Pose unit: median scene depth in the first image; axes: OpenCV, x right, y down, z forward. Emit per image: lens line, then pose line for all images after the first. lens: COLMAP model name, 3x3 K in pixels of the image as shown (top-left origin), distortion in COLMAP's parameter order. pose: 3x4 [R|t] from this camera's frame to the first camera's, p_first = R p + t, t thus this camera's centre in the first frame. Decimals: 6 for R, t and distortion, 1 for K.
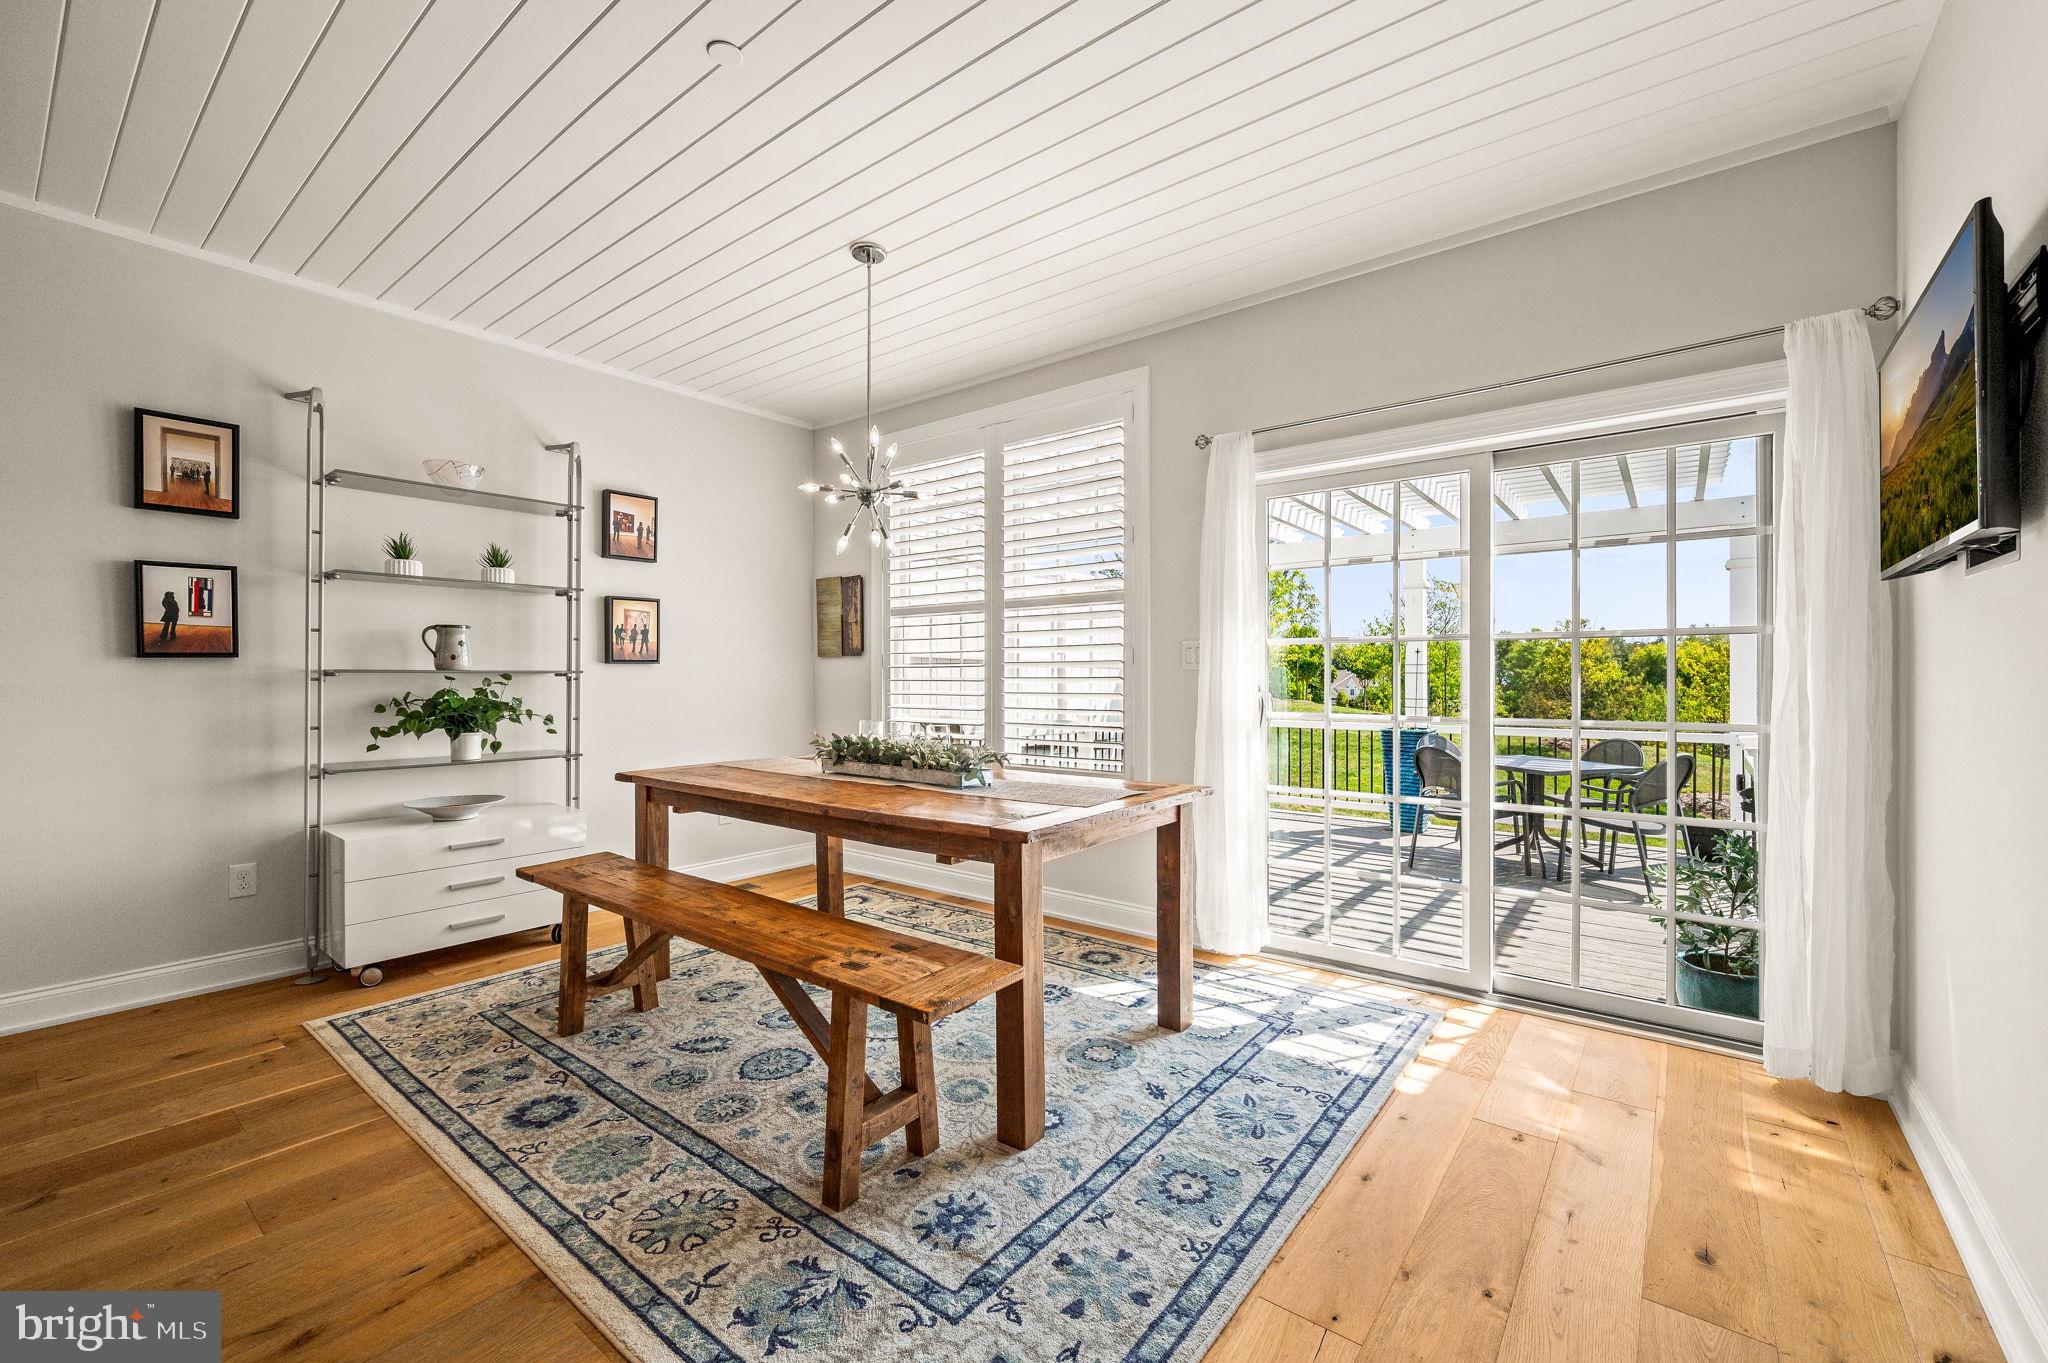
lens RADIAL K [[831.5, 0, 1028.4], [0, 831.5, 675.9], [0, 0, 1]] dist [-0.001140, -0.000389]
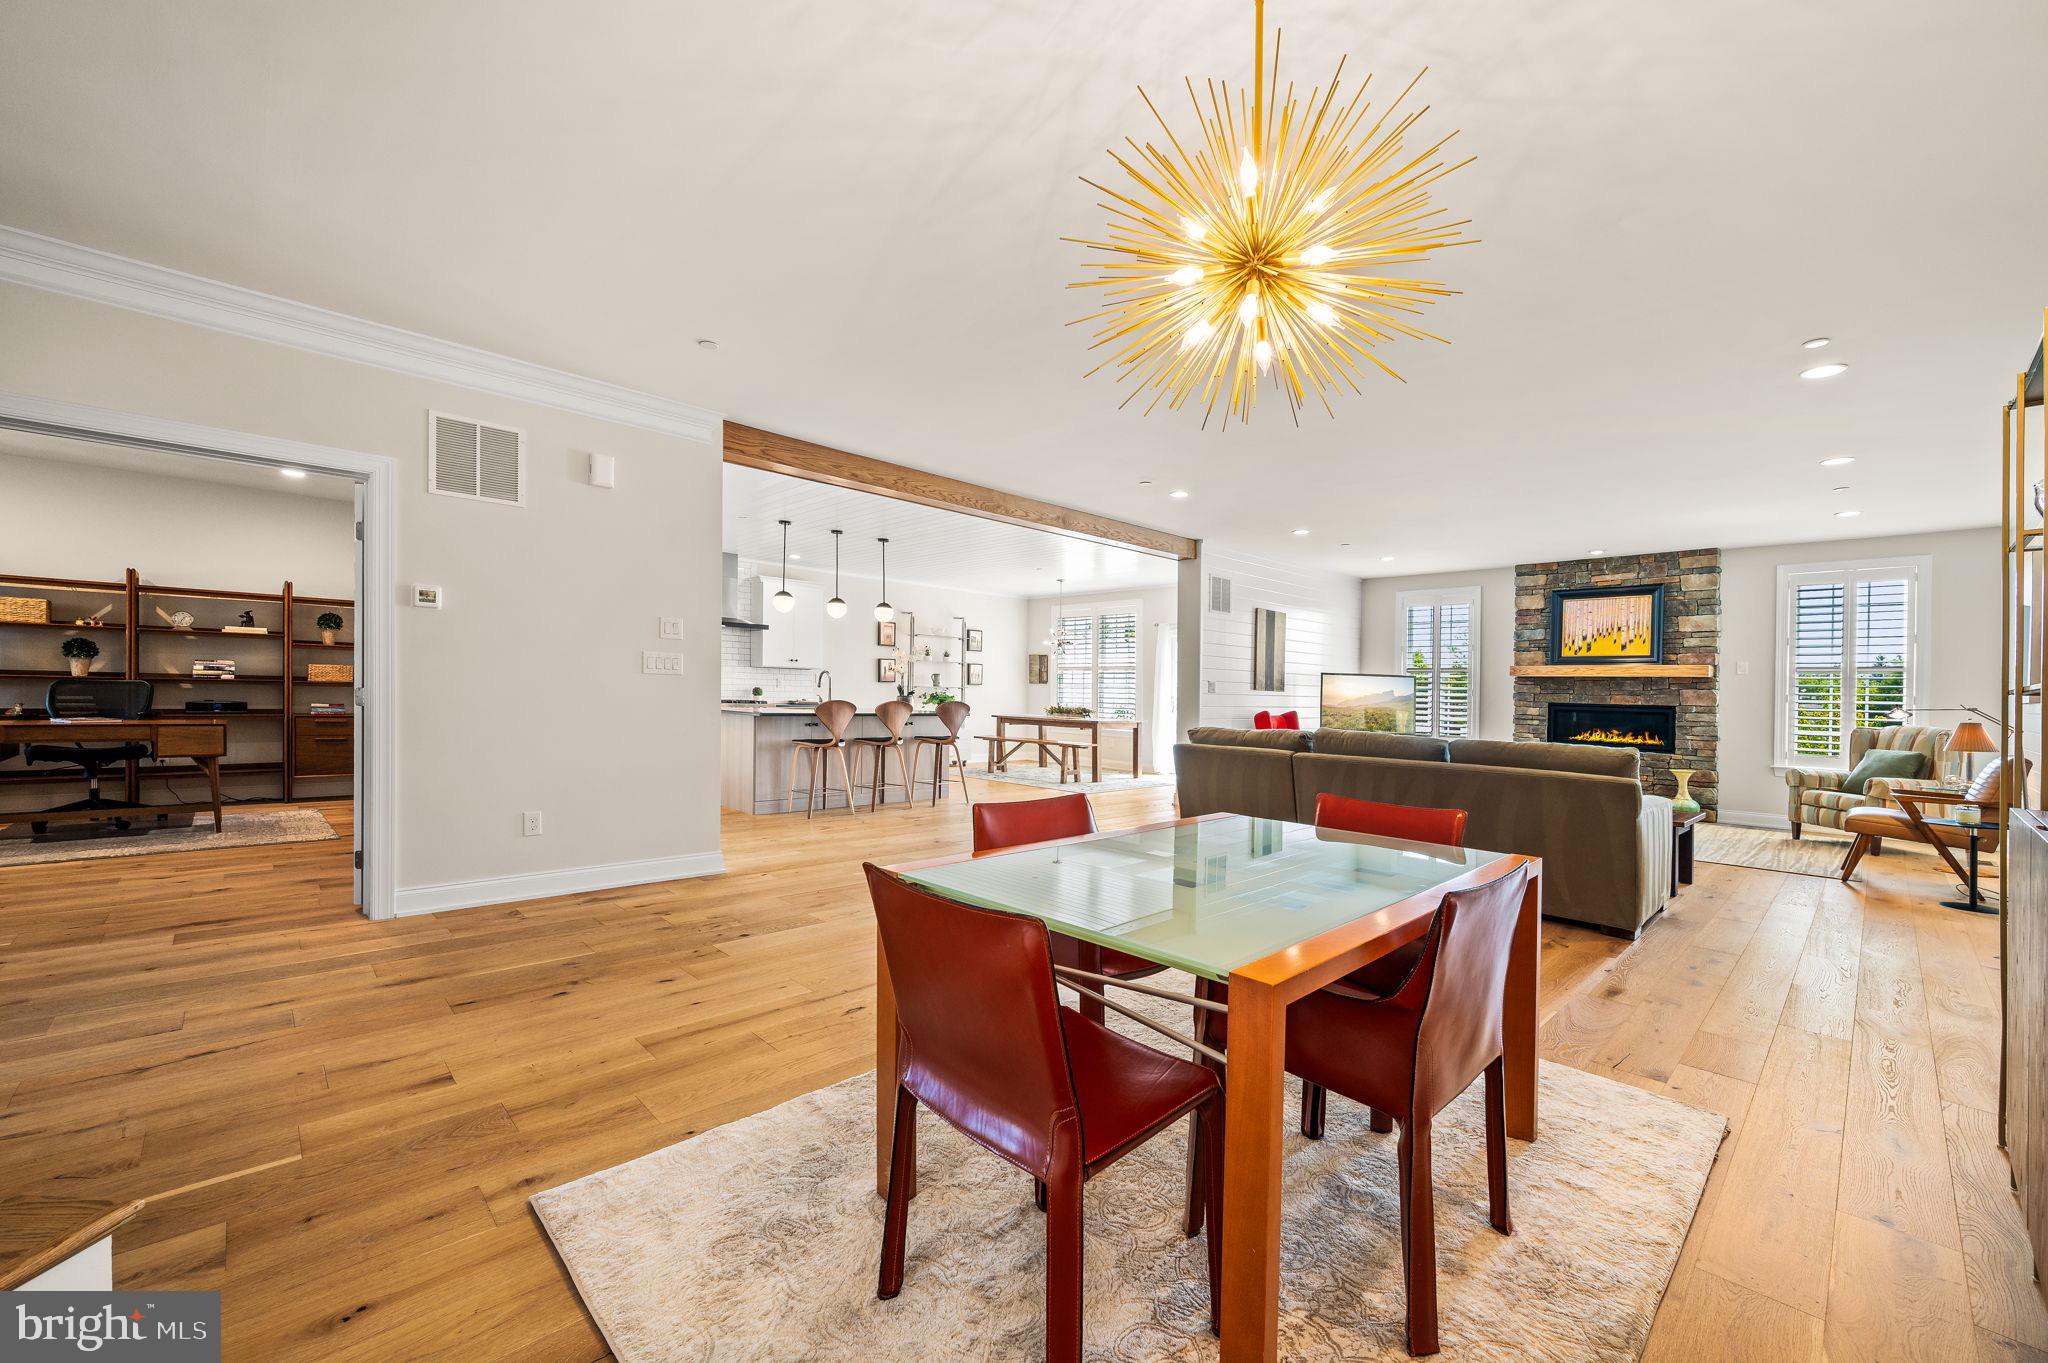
lens RADIAL K [[791.3, 0, 1028.2], [0, 791.3, 690.9], [0, 0, 1]] dist [-0.000489, -0.000030]
pose [[0.992620, 0.022783, -0.119103, 0.091702], [-0.022670, 0.999740, 0.002309, -0.005337], [0.119124, 0.000408, 0.992879, -2.509422]]
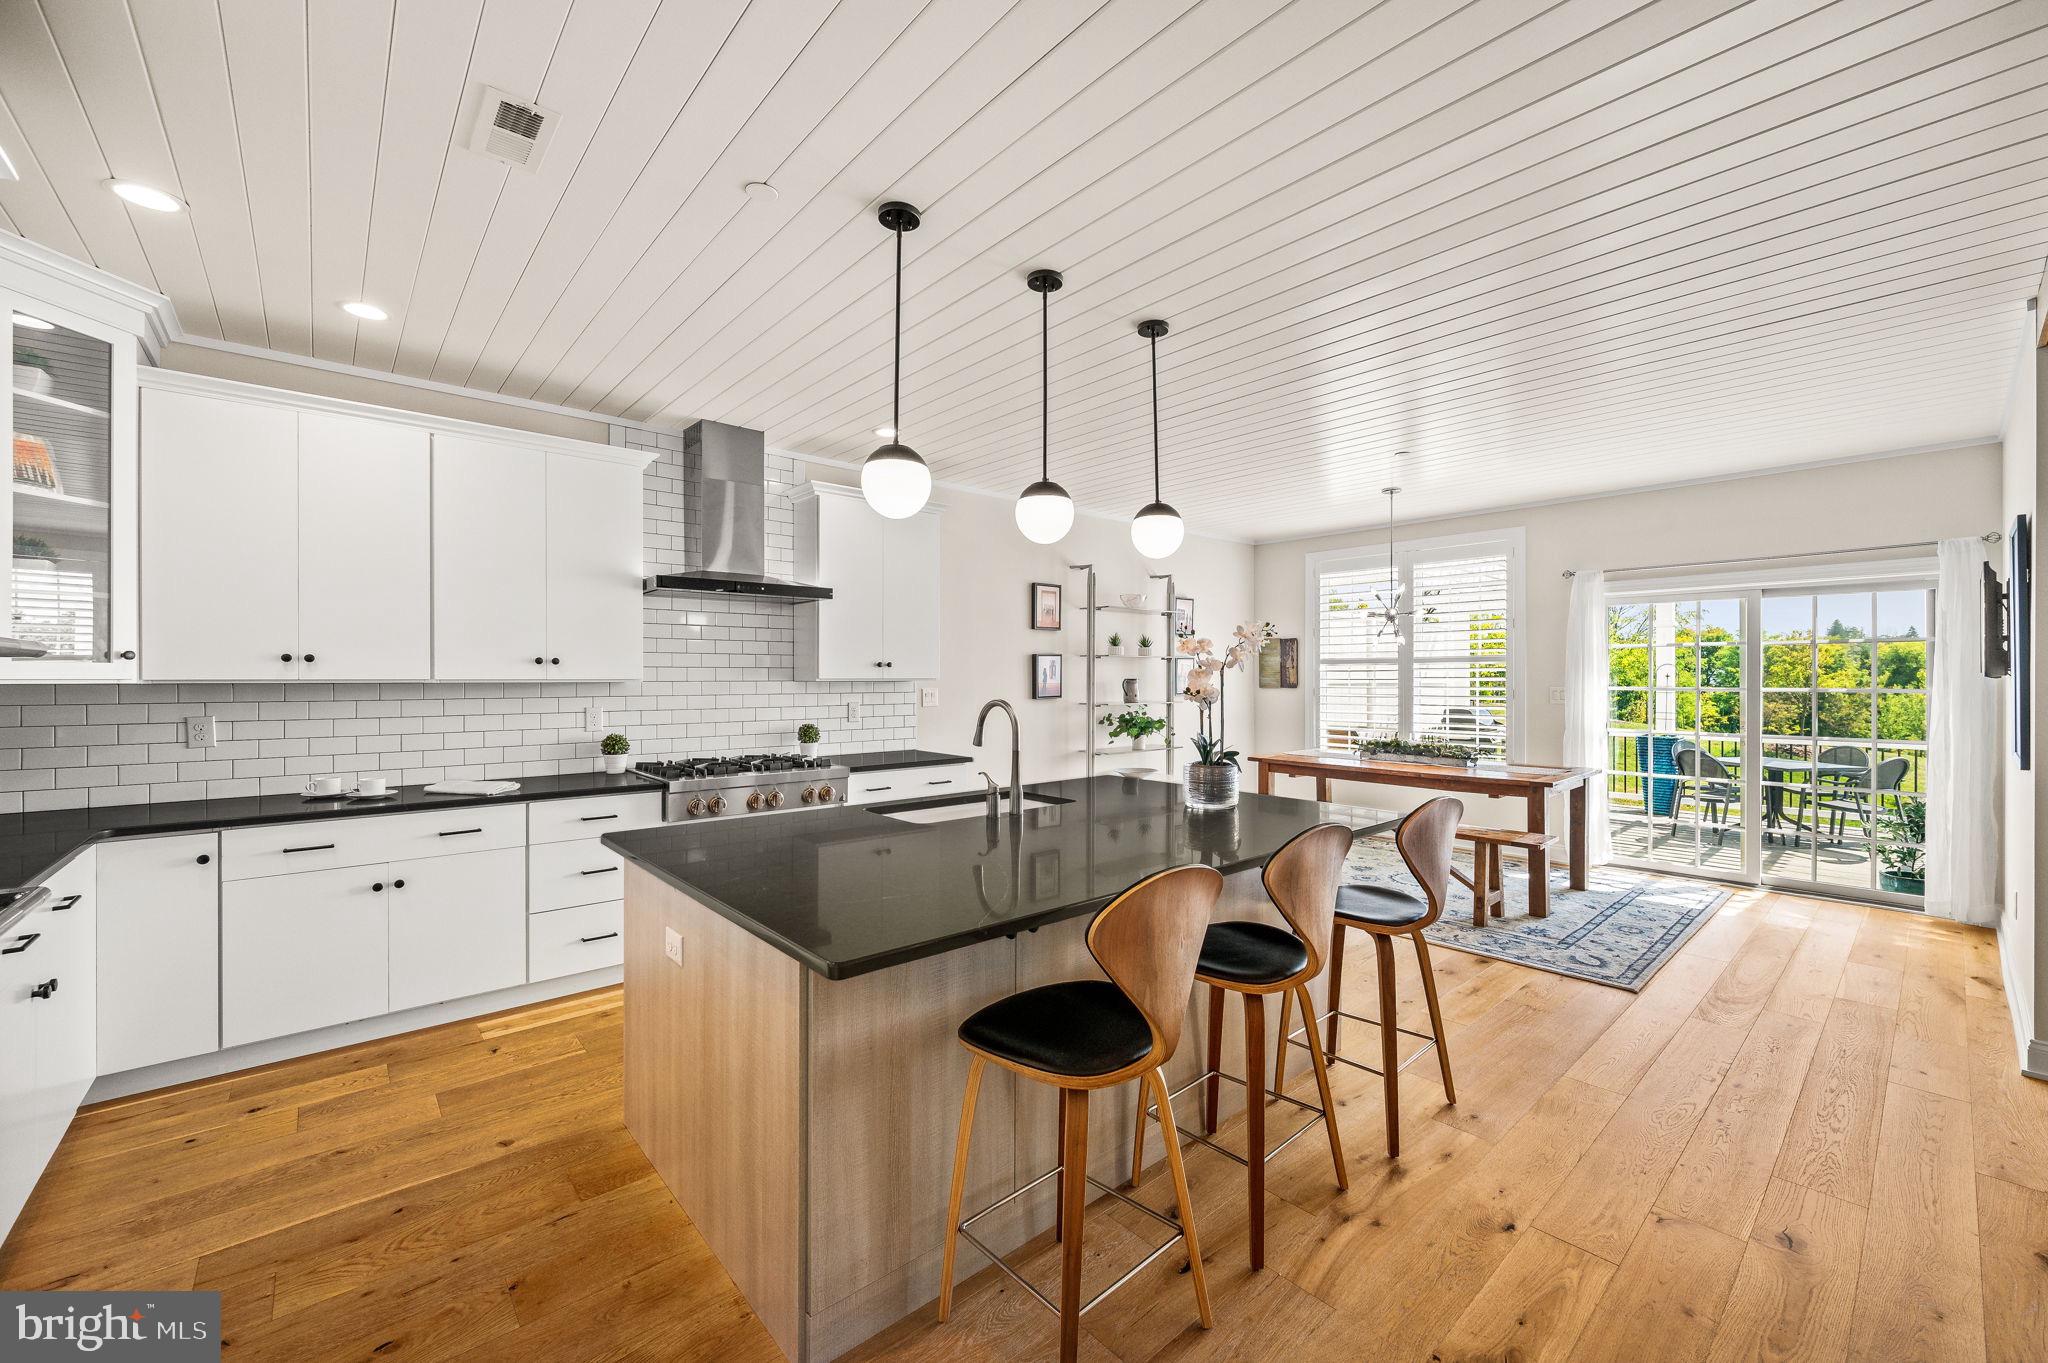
lens RADIAL K [[808.9, 0, 1029.3], [0, 808.9, 679.0], [0, 0, 1]] dist [-0.000310, -0.000256]
pose [[0.983795, -0.000738, -0.179295, -0.657421], [0.001751, 0.999983, 0.005493, -0.078369], [0.179288, -0.005718, 0.983780, -0.963959]]
